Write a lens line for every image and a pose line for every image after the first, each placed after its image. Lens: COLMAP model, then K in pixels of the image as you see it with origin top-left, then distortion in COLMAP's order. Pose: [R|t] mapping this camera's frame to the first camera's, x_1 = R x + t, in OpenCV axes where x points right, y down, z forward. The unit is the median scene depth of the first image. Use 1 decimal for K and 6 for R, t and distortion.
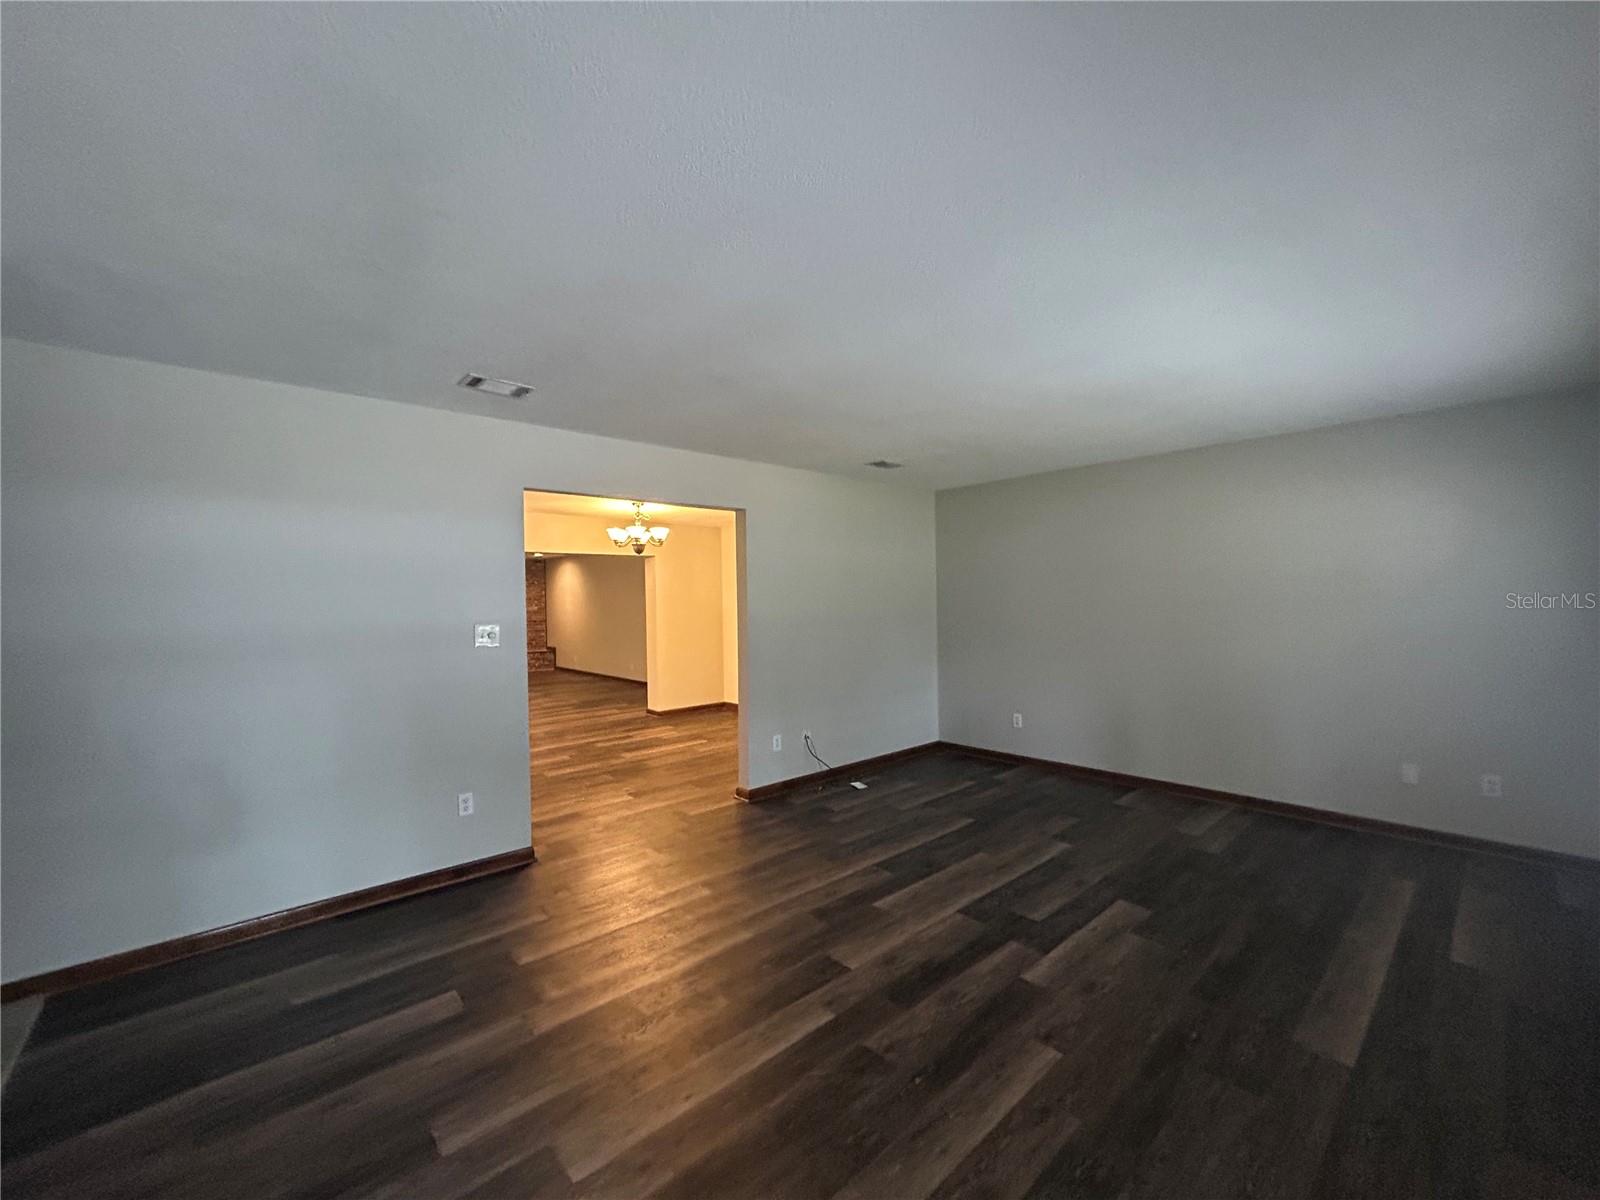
lens RADIAL K [[642.9, 0, 798.9], [0, 642.9, 602.3], [0, 0, 1]] dist [0.000425, 0.000576]
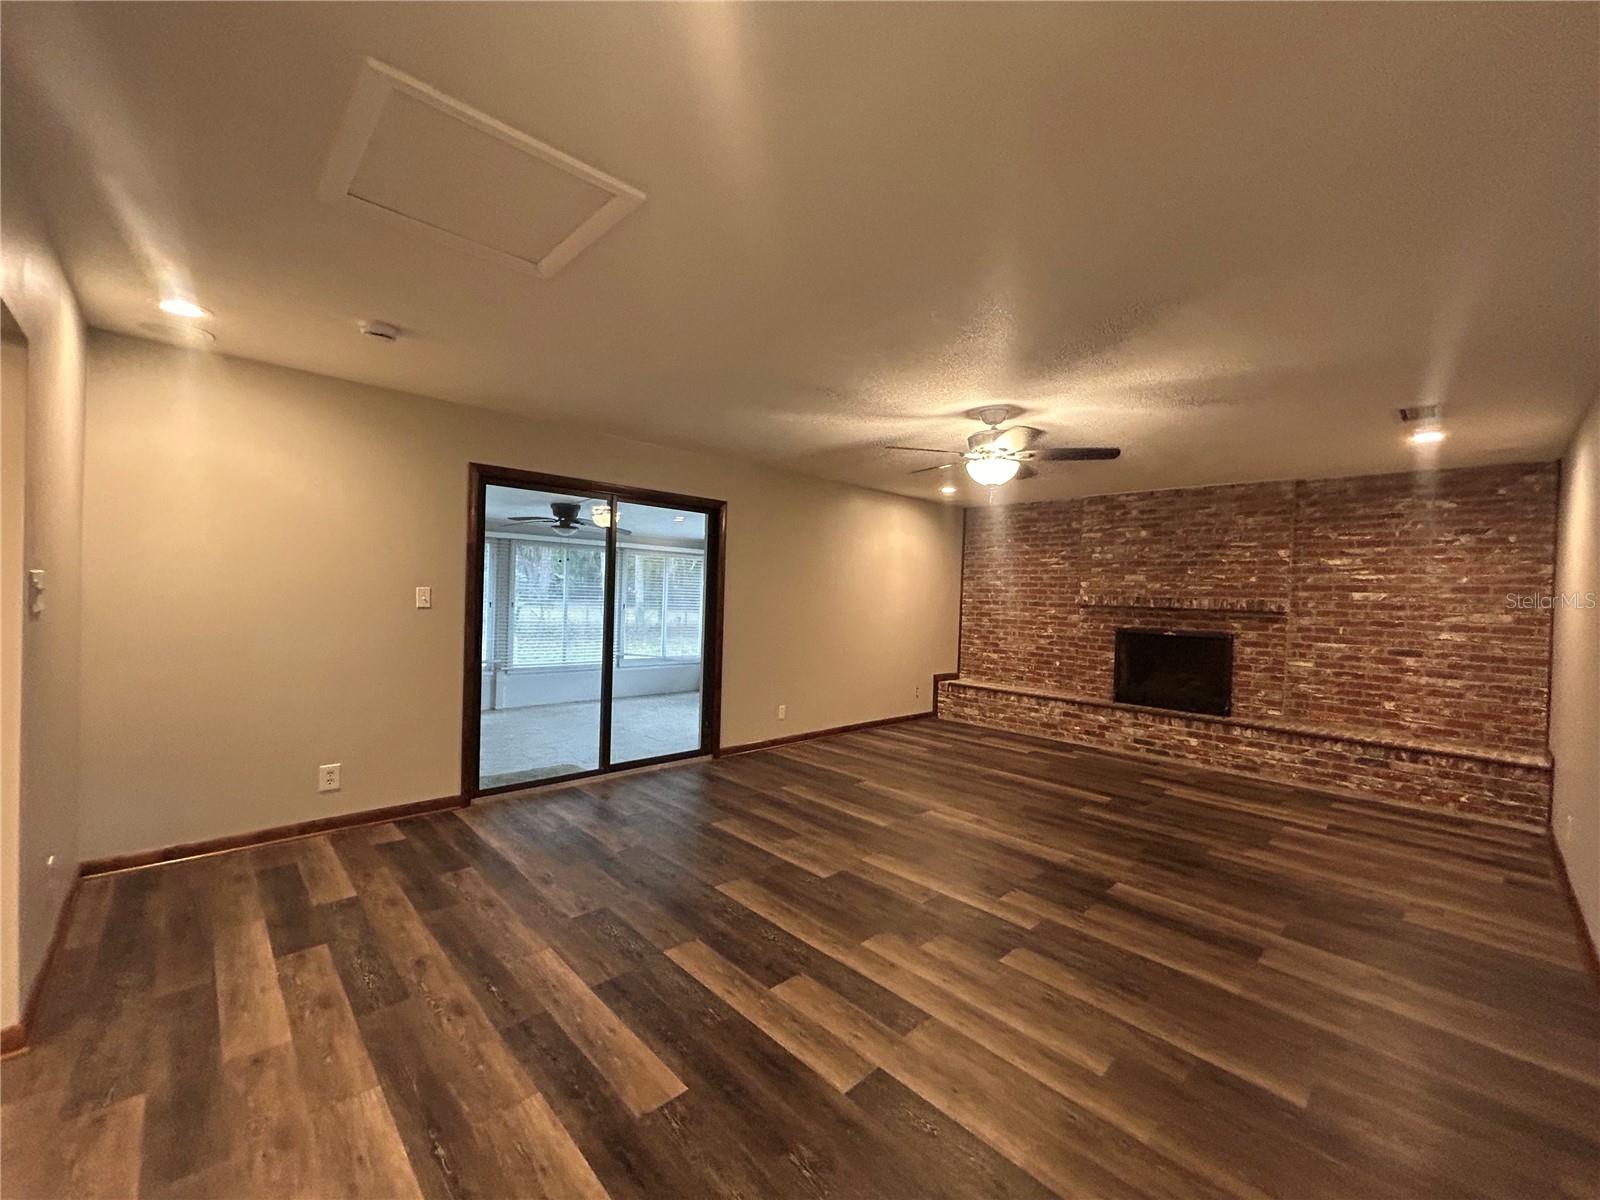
lens RADIAL K [[643.8, 0, 799.9], [0, 643.8, 603.6], [0, 0, 1]] dist [0.000792, 0.000191]
pose [[0.028715, 0.032311, -0.999065, -0.416645], [-0.036472, 0.998846, 0.031255, 0.017194], [0.998922, 0.035541, 0.029860, 2.607678]]
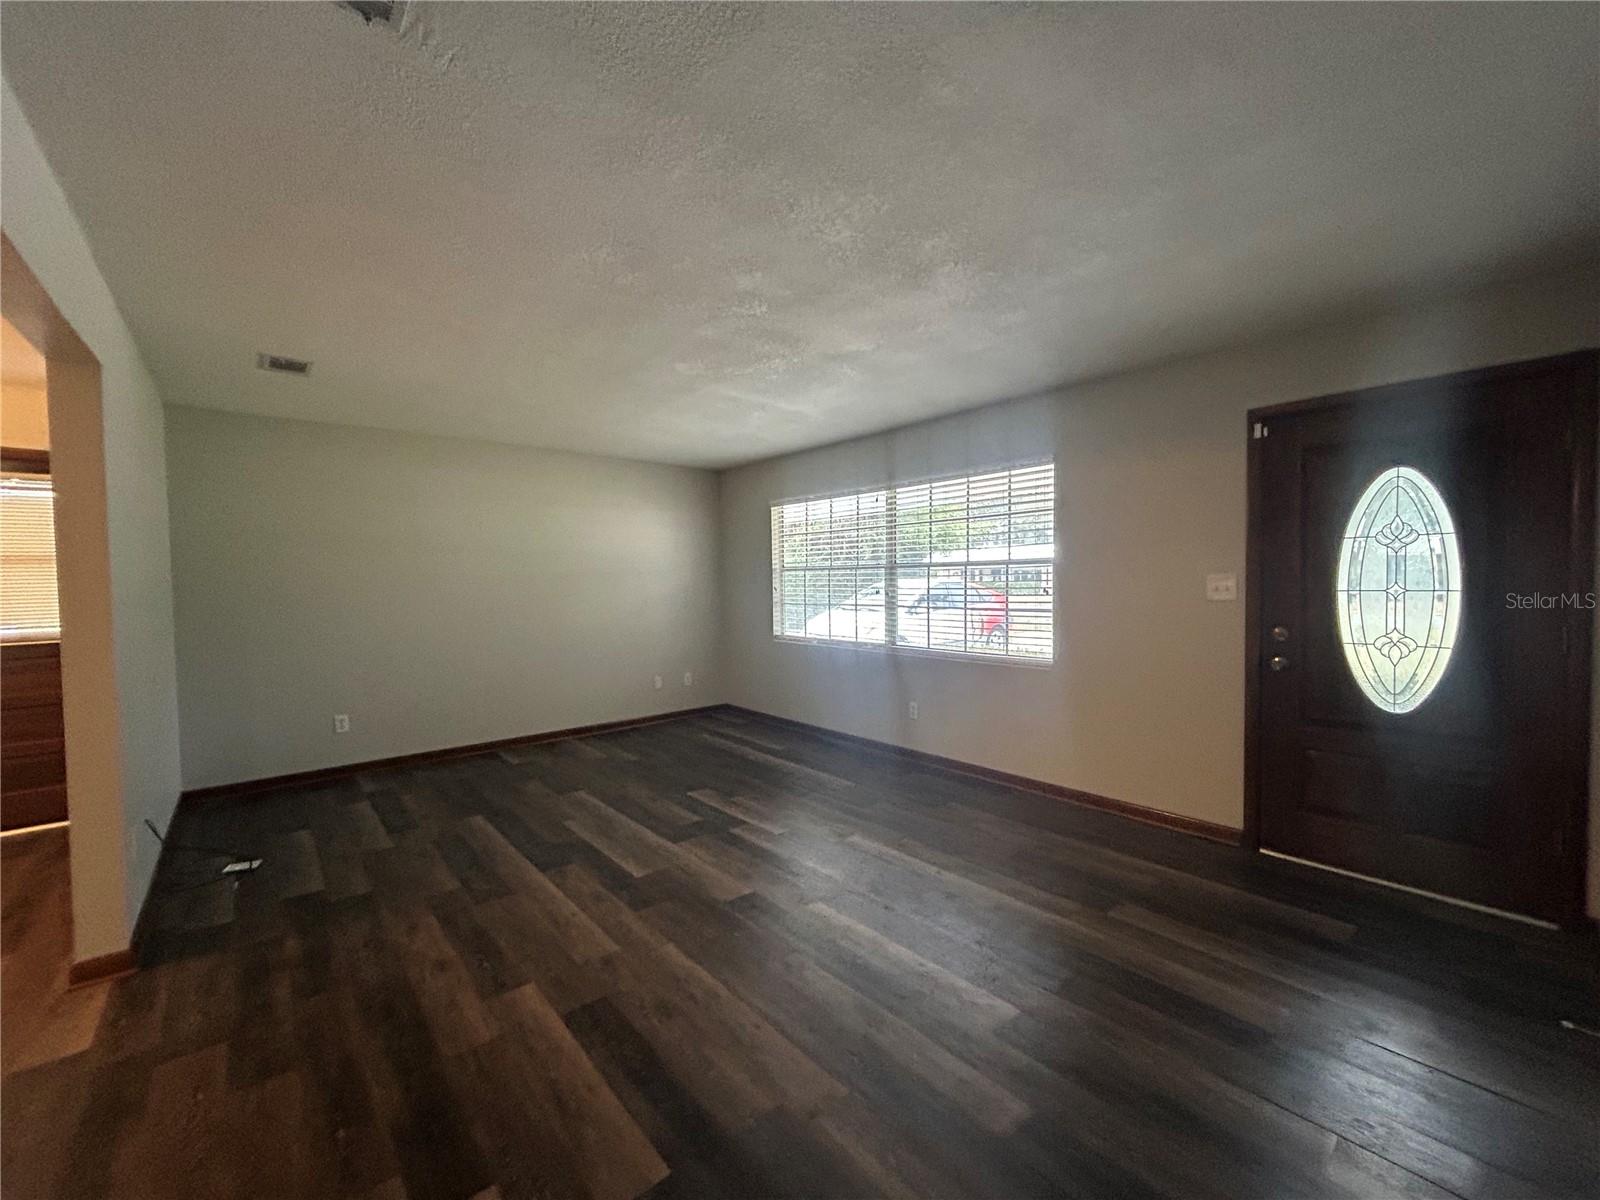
lens RADIAL K [[652.5, 0, 800.0], [0, 652.5, 600.0], [0, 0, 1]] dist [-0.000868, -0.000141]
pose [[0.026538, -0.018176, 0.999483, -0.728742], [0.017585, 0.999688, 0.017713, 0.035761], [-0.999493, 0.017106, 0.026850, 0.620854]]
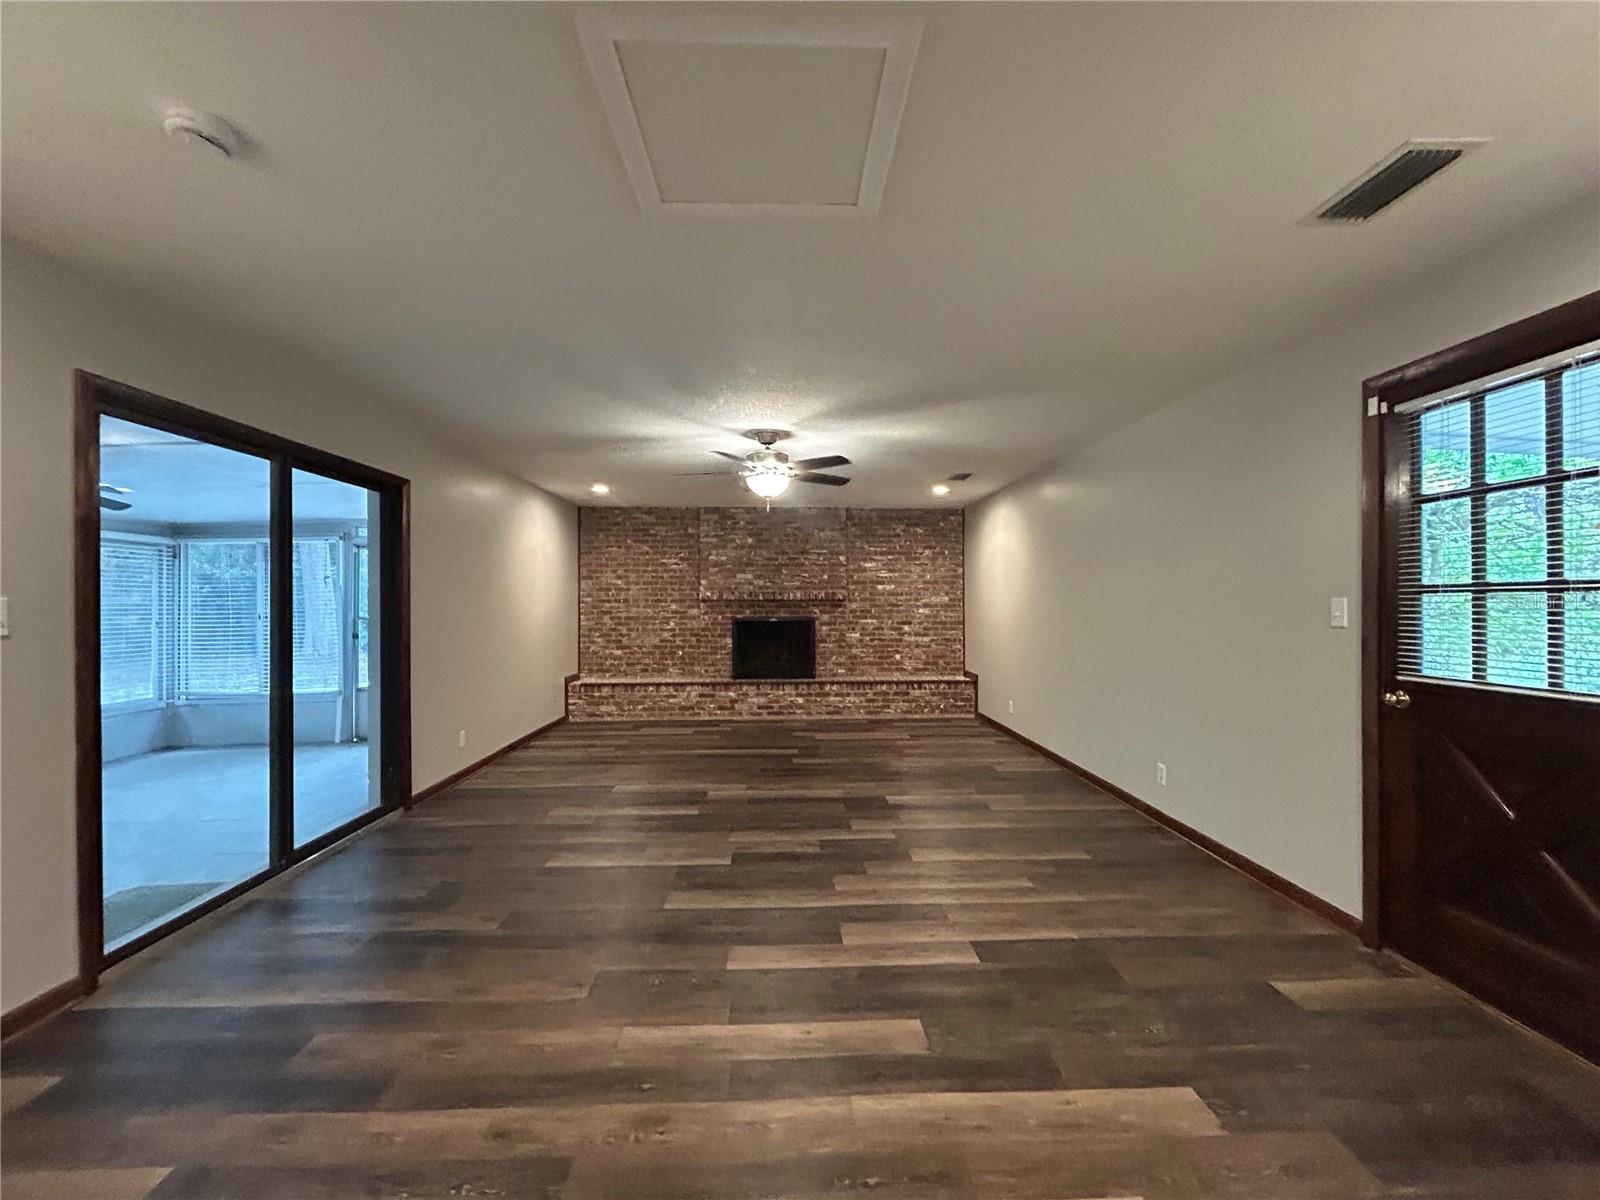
lens RADIAL K [[642.9, 0, 798.9], [0, 642.9, 602.3], [0, 0, 1]] dist [0.000425, 0.000576]
pose [[0.765601, 0.014389, -0.643155, -0.625182], [-0.012251, 0.999895, 0.007787, 0.036932], [0.643199, 0.001917, 0.765697, 2.040211]]
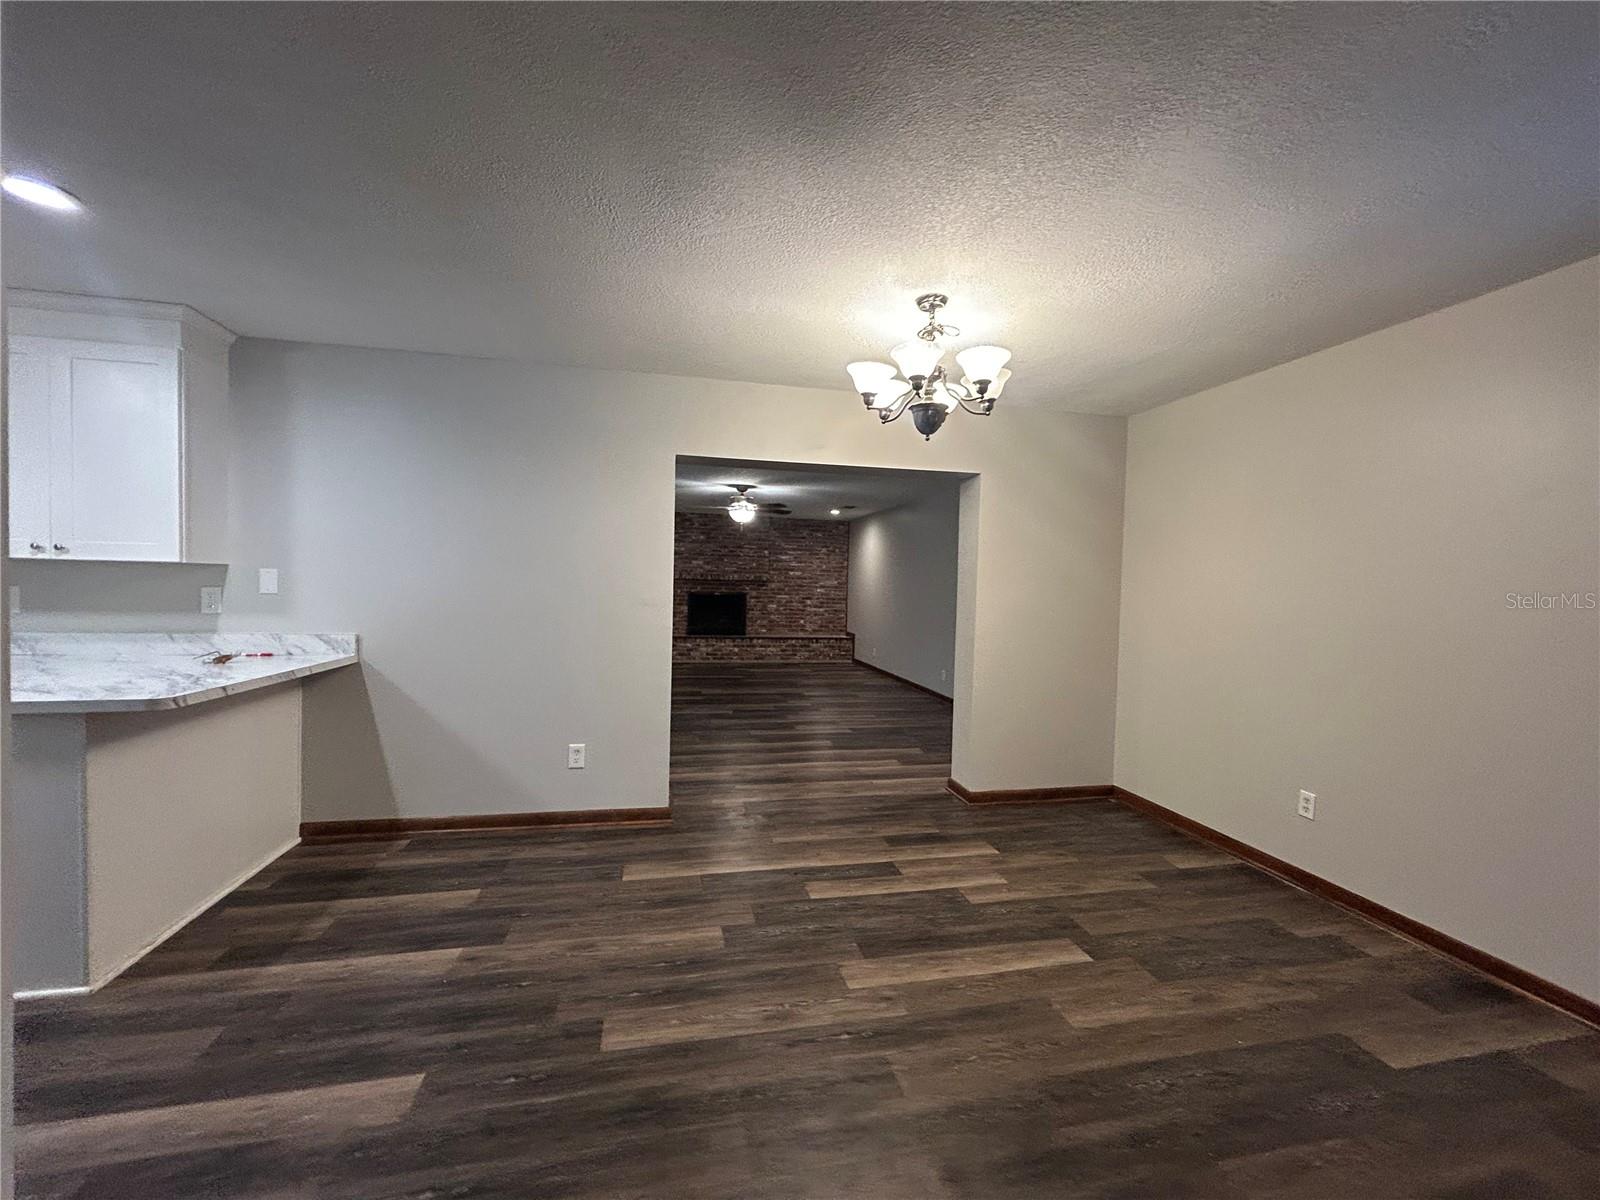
lens RADIAL K [[642.9, 0, 798.9], [0, 642.9, 602.3], [0, 0, 1]] dist [0.000425, 0.000576]
pose [[0.867895, 0.055390, -0.493649, -0.223015], [-0.043037, 0.998412, 0.036363, 0.025711], [0.494879, -0.010314, 0.868901, 1.165816]]
